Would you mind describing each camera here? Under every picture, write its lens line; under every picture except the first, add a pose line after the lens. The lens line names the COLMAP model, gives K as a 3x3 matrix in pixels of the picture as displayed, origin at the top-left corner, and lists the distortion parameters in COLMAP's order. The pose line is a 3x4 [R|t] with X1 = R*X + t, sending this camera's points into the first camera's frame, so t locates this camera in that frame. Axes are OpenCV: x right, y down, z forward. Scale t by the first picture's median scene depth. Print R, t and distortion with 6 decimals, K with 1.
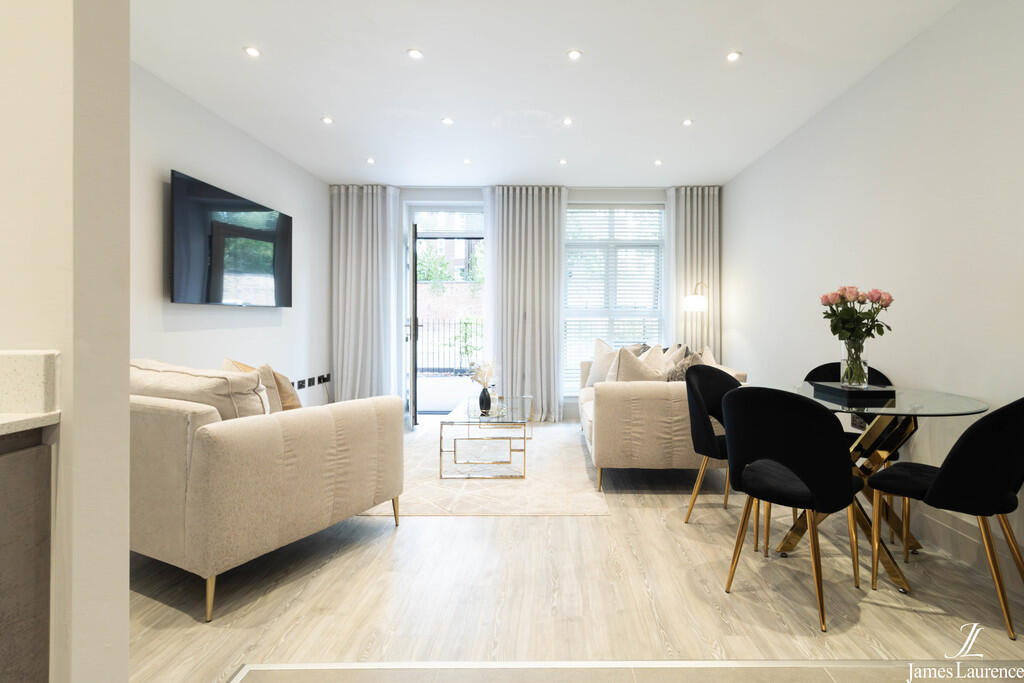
lens RADIAL K [[490.1, 0, 514.2], [0, 490.1, 318.8], [0, 0, 1]] dist [-0.000900, 0.000369]
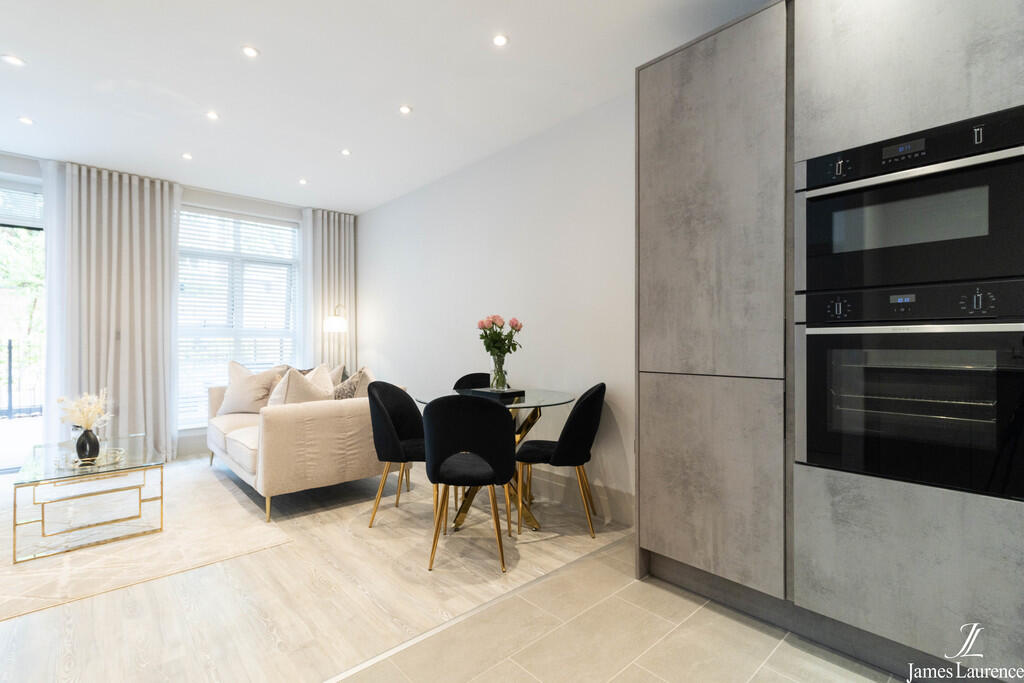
lens RADIAL K [[472.5, 0, 512.0], [0, 472.5, 341.5], [0, 0, 1]] dist [-0.000799, 0.000108]
pose [[0.743009, -0.002758, 0.669276, -0.111882], [-0.000623, 0.999988, 0.004812, -0.000655], [-0.669281, -0.003992, 0.742998, 0.012471]]
